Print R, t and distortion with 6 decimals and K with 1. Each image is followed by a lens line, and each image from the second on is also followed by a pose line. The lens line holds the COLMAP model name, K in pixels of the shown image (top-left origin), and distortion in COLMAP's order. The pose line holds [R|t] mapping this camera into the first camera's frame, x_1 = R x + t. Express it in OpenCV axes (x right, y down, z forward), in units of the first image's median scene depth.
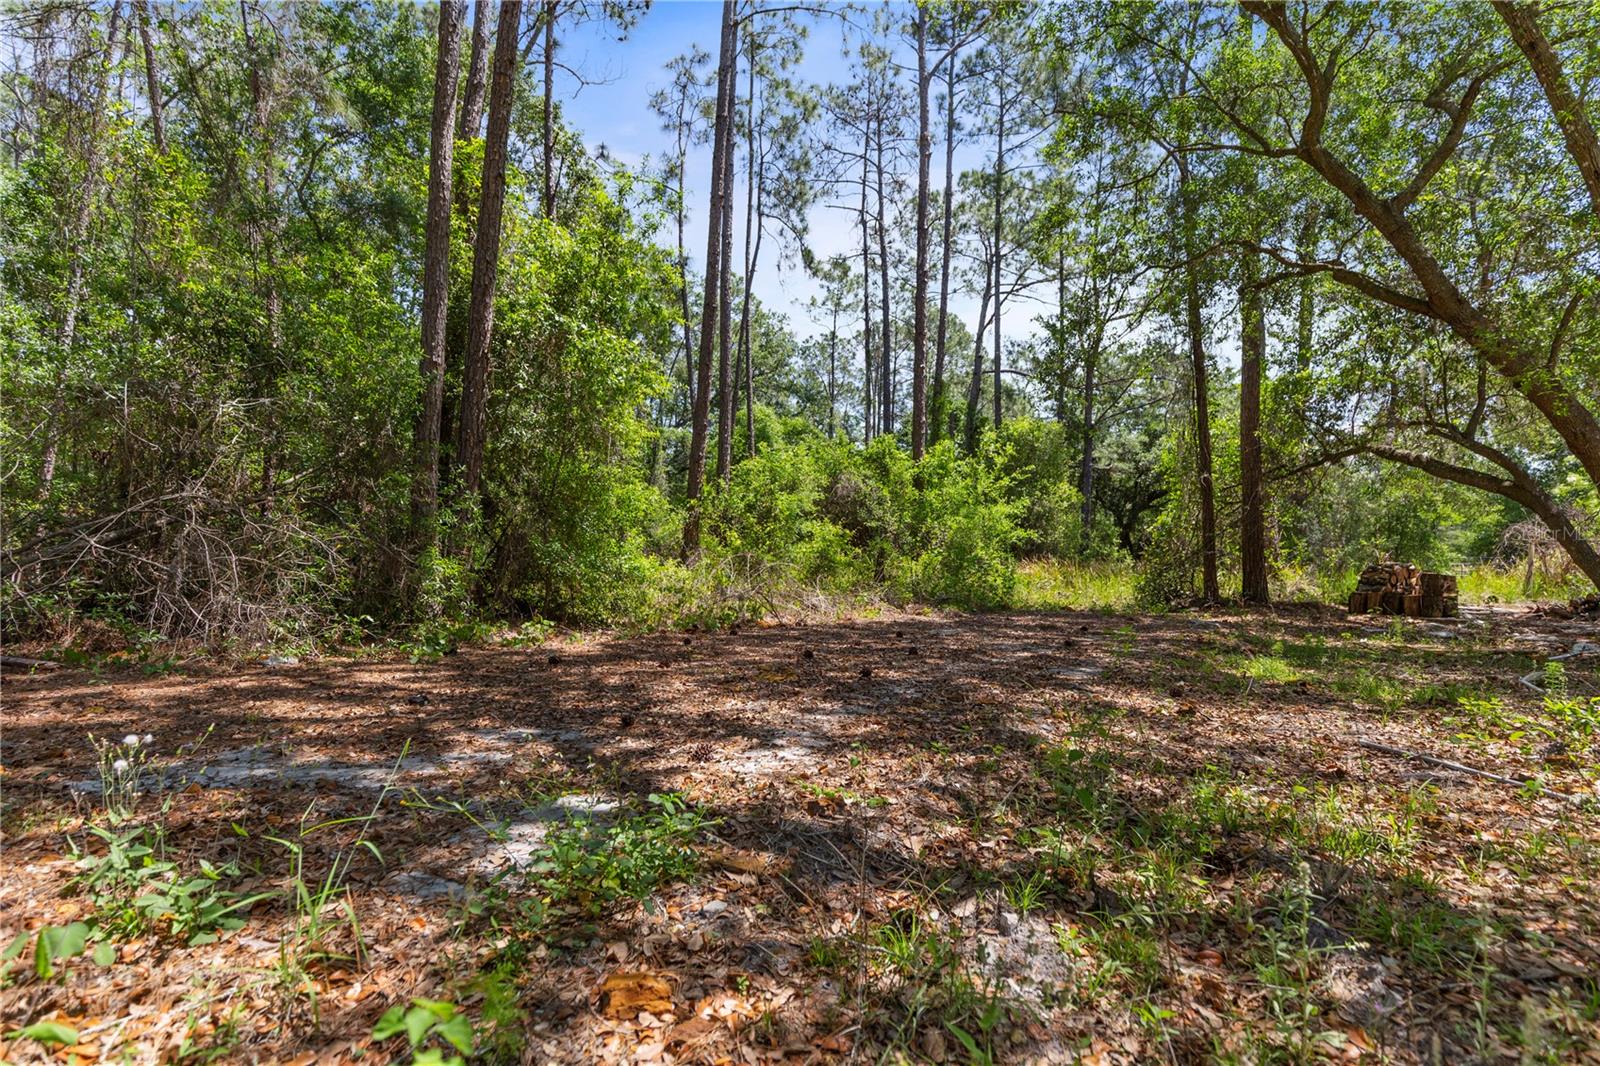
lens RADIAL K [[794.0, 0, 803.1], [0, 794.0, 530.1], [0, 0, 1]] dist [-0.000673, -0.000101]
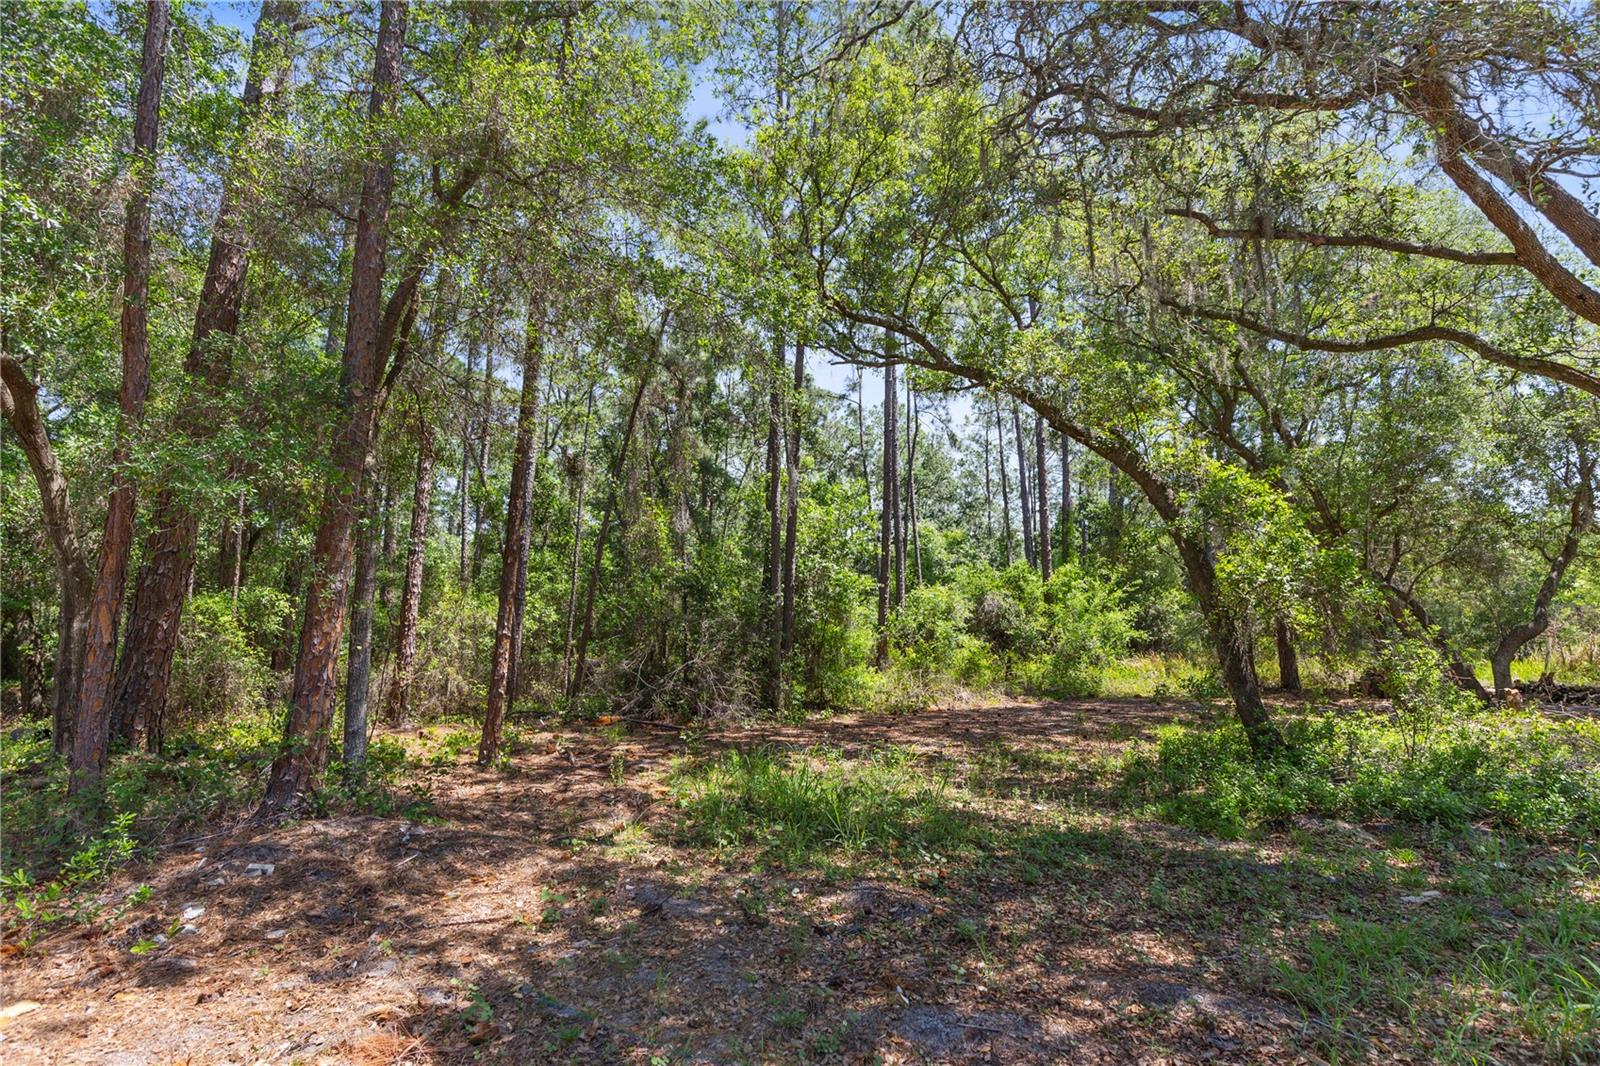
lens RADIAL K [[794.0, 0, 790.2], [0, 794.0, 526.6], [0, 0, 1]] dist [-0.000673, -0.000101]
pose [[0.972680, -0.059533, -0.224385, 0.039226], [0.036111, 0.993594, -0.107082, -0.063252], [0.229323, 0.096054, 0.968599, -0.482759]]
